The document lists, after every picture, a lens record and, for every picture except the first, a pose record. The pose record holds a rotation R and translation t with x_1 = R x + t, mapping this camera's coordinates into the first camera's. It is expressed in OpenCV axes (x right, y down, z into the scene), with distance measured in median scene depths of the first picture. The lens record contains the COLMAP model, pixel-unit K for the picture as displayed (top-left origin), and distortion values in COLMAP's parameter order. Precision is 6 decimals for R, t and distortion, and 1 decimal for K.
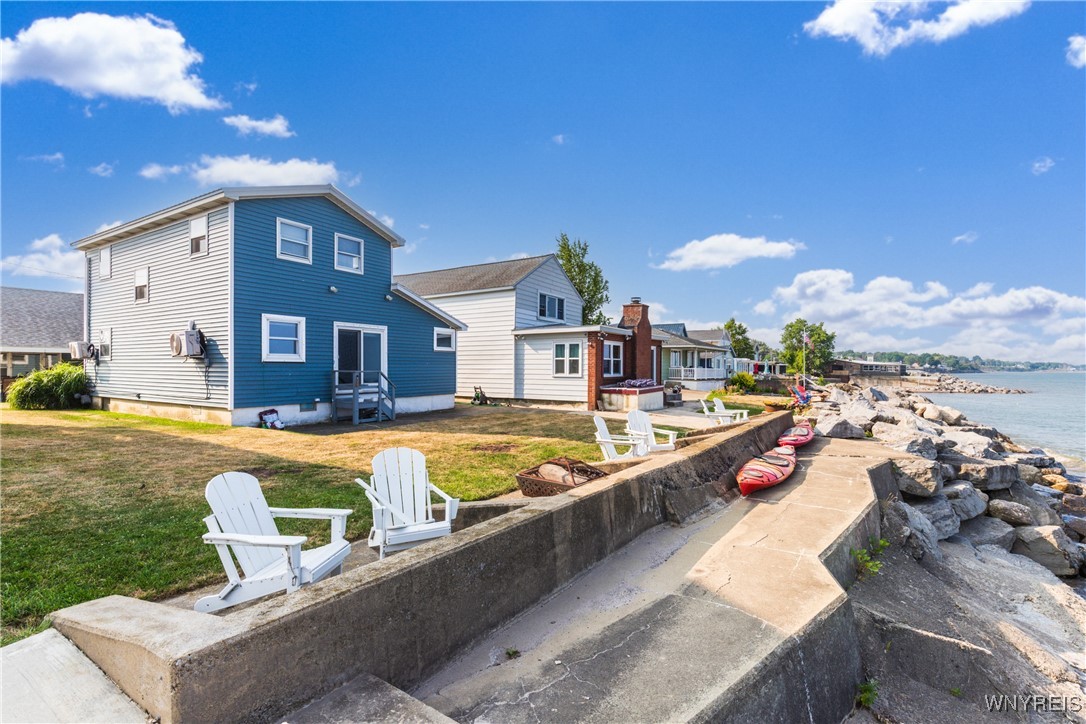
lens RADIAL K [[500.4, 0, 537.6], [0, 500.4, 363.8], [0, 0, 1]] dist [0.006623, -0.000750]
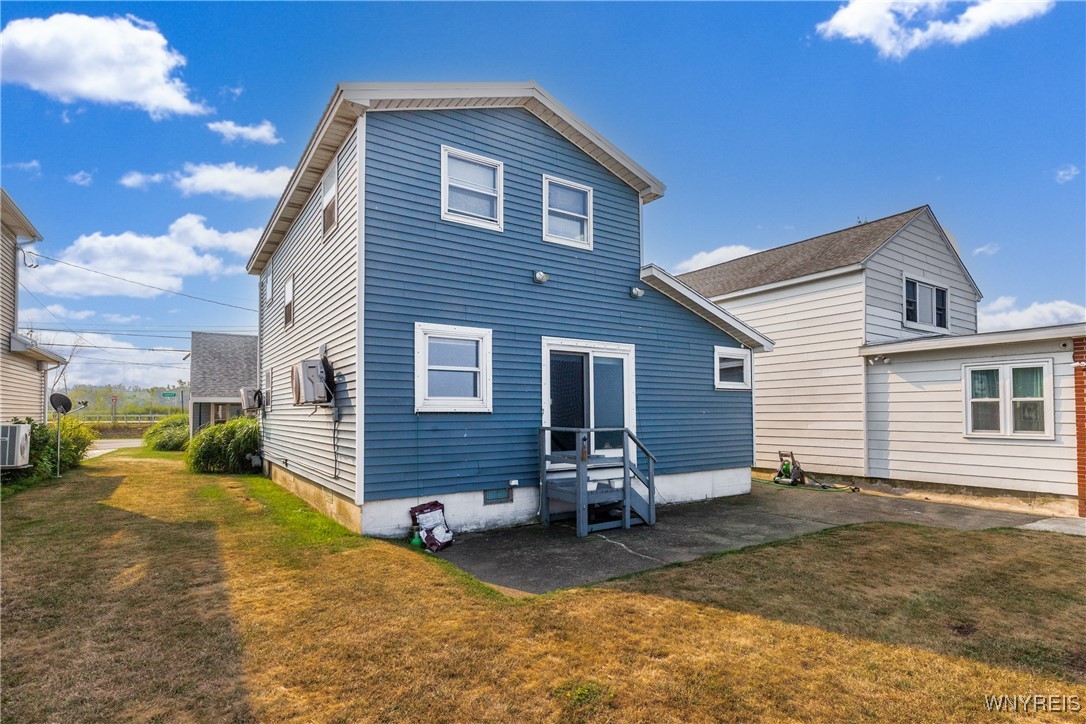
lens RADIAL K [[559.1, 0, 548.5], [0, 559.1, 402.2], [0, 0, 1]] dist [0.004622, 0.000193]
pose [[0.917472, -0.014895, -0.397522, -0.144957], [0.008702, 0.999811, -0.017380, -0.002497], [0.397706, 0.012487, 0.917428, 0.402954]]
